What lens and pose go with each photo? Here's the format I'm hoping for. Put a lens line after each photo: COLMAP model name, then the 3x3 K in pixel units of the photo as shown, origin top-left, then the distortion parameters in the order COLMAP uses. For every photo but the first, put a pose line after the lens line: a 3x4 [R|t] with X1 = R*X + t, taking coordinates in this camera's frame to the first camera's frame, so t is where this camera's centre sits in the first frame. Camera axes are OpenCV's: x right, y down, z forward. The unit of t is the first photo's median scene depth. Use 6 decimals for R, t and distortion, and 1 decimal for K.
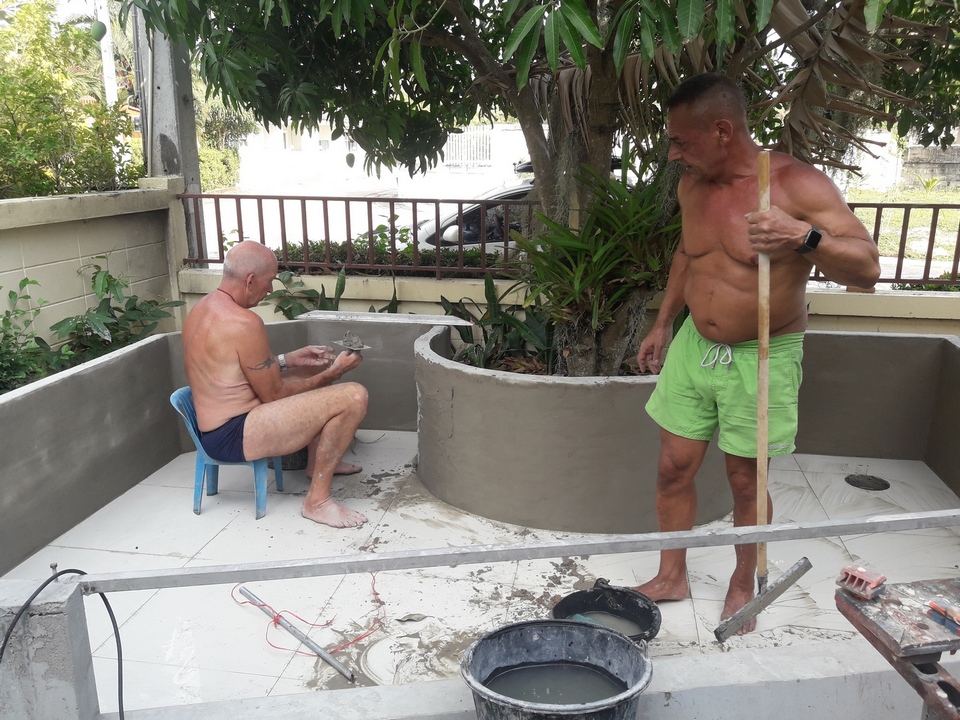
lens RADIAL K [[789.4, 0, 483.3], [0, 789.4, 377.2], [0, 0, 1]] dist [-0.002830, -0.007112]
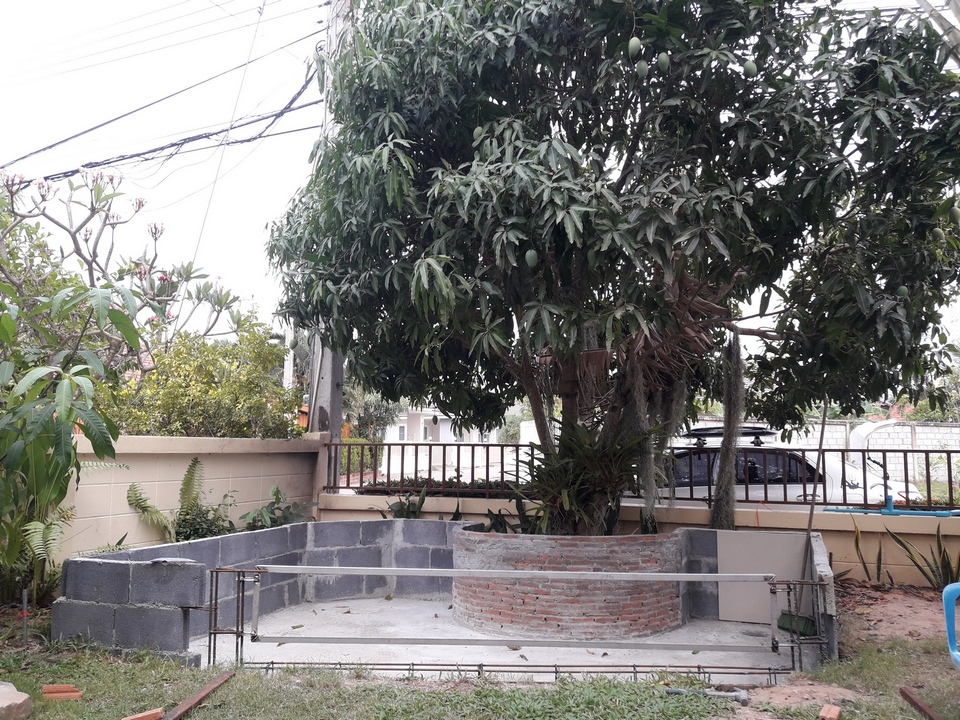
lens RADIAL K [[769.1, 0, 480.0], [0, 769.1, 360.0], [0, 0, 1]] dist [0.005388, 0.000276]
pose [[0.985575, -0.011080, -0.168878, 0.161721], [-0.054172, 0.924703, -0.376815, 0.164366], [0.160337, 0.380528, 0.910764, -0.372206]]
